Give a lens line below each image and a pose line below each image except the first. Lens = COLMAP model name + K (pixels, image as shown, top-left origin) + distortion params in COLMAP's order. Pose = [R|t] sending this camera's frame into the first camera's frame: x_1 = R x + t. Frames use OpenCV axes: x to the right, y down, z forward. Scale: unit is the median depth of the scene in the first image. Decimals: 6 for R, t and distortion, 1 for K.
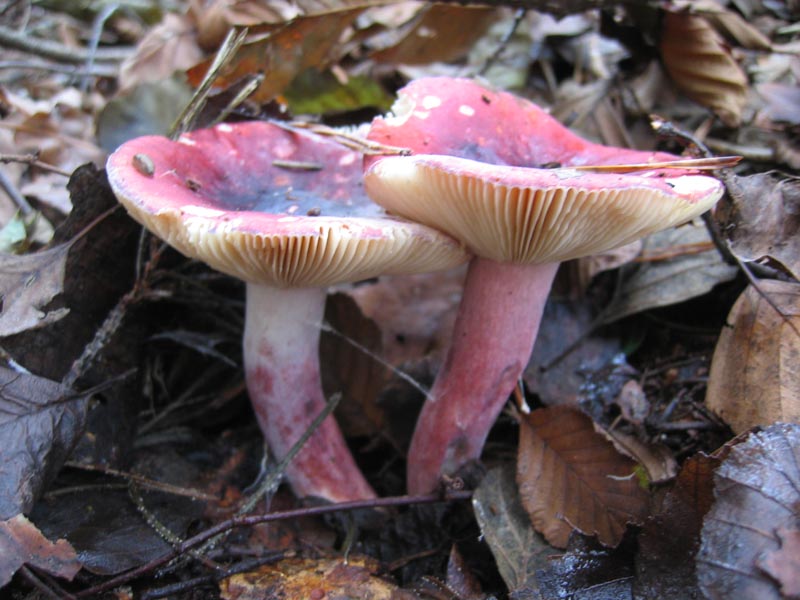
lens RADIAL K [[840.2, 0, 401.5], [0, 840.2, 300.0], [0, 0, 1]] dist [-0.081448, 0.000000]
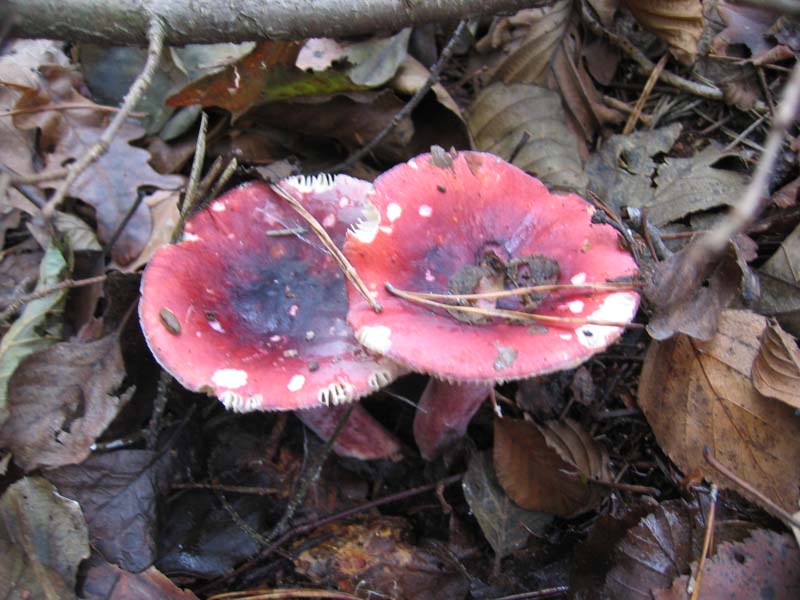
lens RADIAL K [[840.2, 0, 398.7], [0, 840.2, 300.7], [0, 0, 1]] dist [-0.081448, 0.000000]
pose [[0.991466, -0.115904, -0.059672, 0.099192], [0.130362, 0.883668, 0.449596, -0.664828], [0.000620, -0.453538, 0.891237, -0.087899]]
